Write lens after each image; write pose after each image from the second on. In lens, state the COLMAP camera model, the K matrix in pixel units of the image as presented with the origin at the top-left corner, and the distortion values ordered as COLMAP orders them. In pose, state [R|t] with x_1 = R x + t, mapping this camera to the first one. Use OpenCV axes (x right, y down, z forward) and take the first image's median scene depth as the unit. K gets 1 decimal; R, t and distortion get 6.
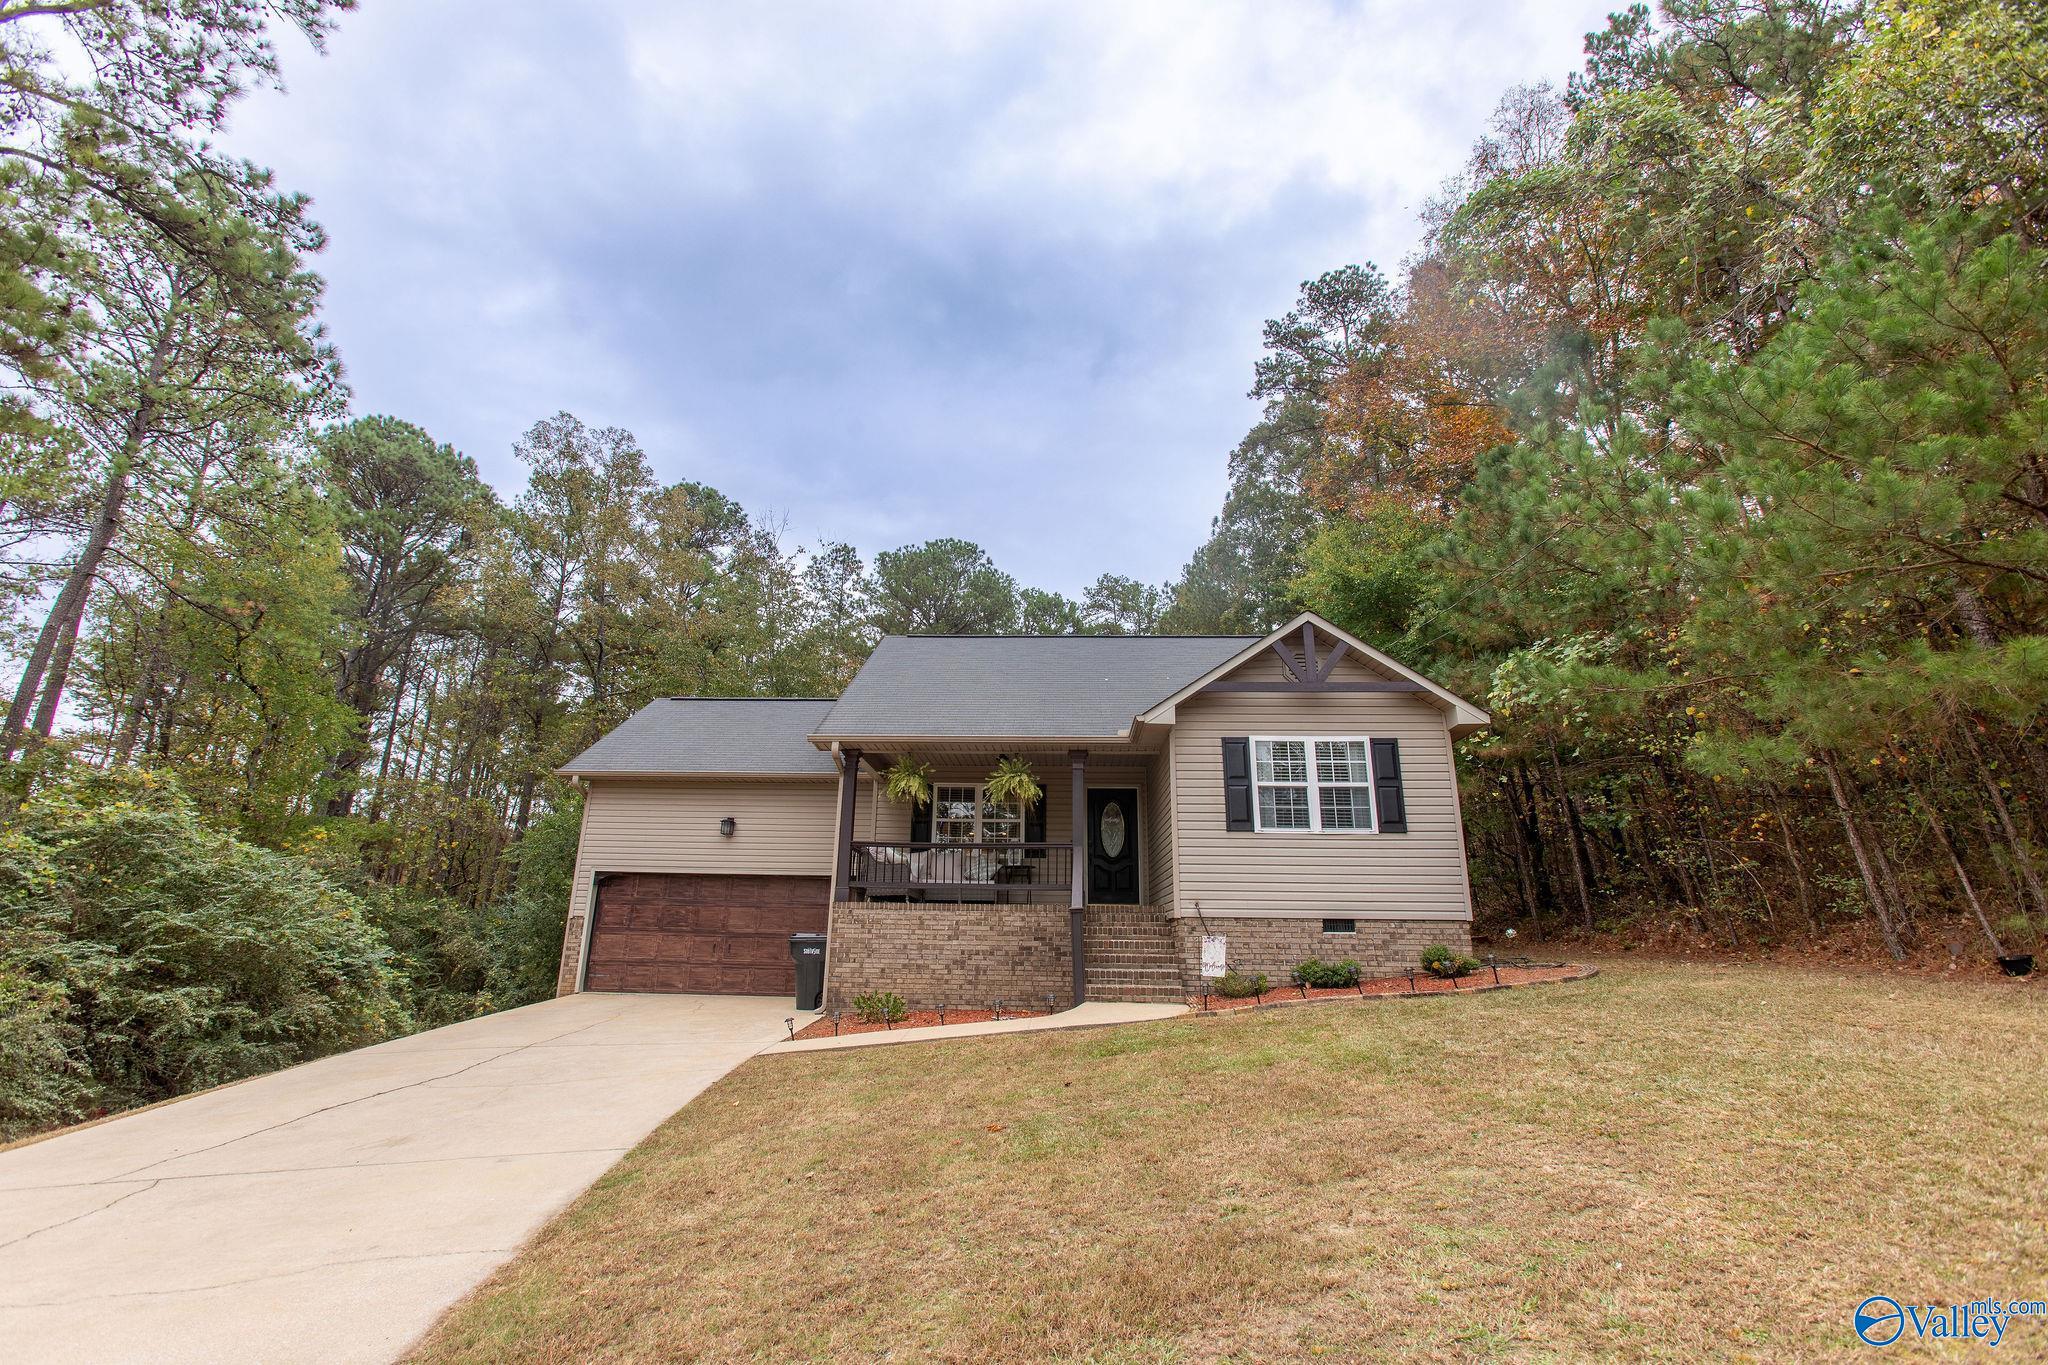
lens RADIAL K [[907.7, 0, 1018.0], [0, 907.7, 680.2], [0, 0, 1]] dist [-0.009893, 0.009398]
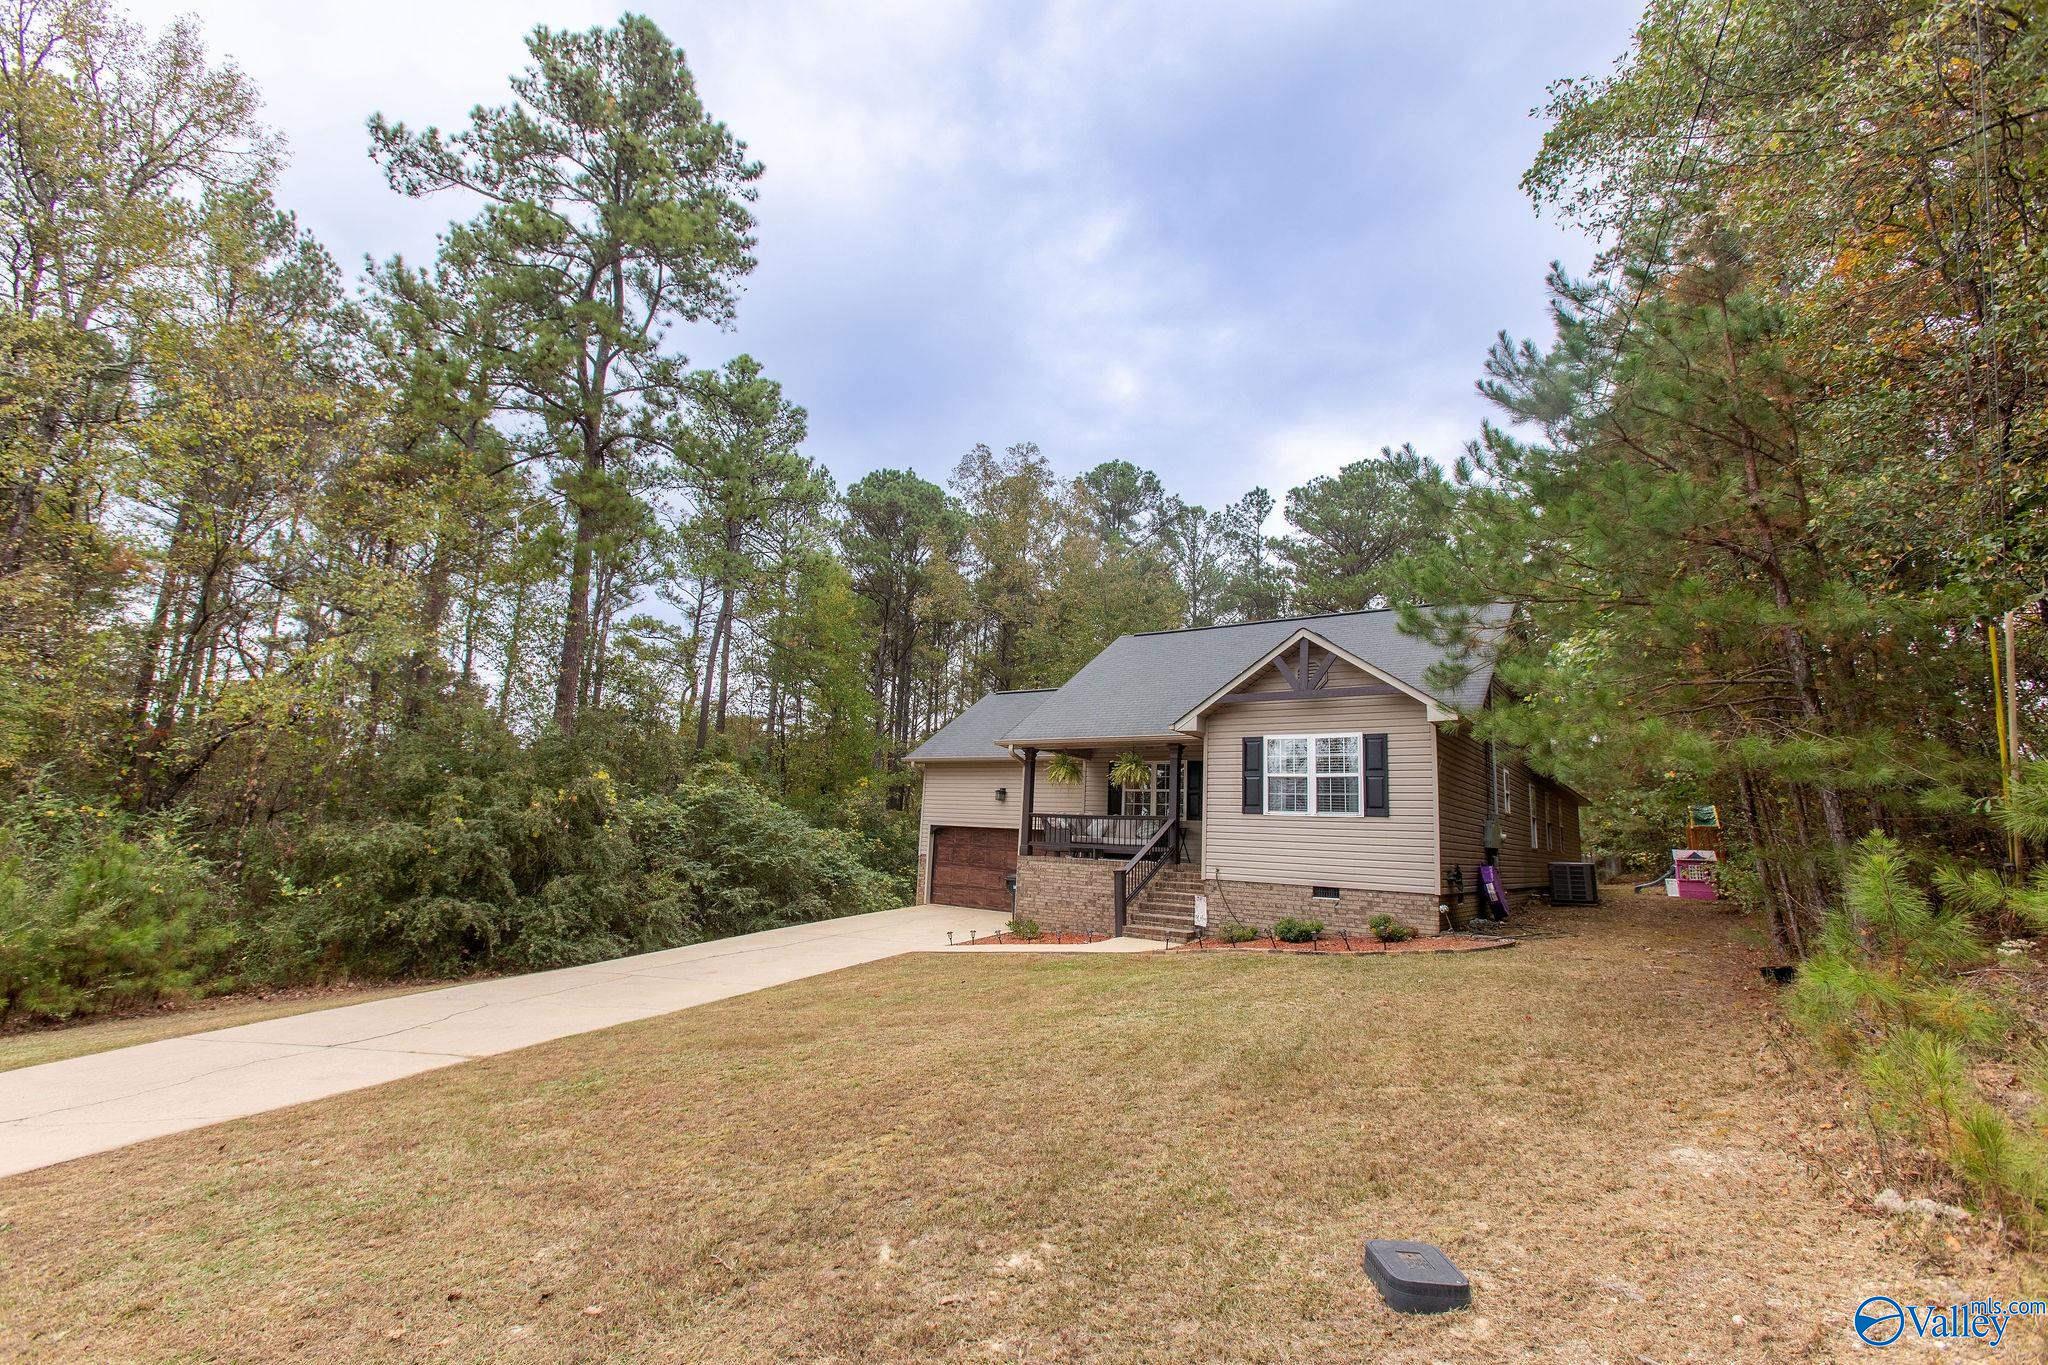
lens RADIAL K [[935.0, 0, 1016.6], [0, 935.0, 679.0], [0, 0, 1]] dist [0.000042, 0.014229]
pose [[0.826676, -0.070757, -0.558212, 0.691187], [0.123861, 0.990611, 0.057863, -0.128604], [0.548877, -0.116975, 0.827678, -0.217863]]
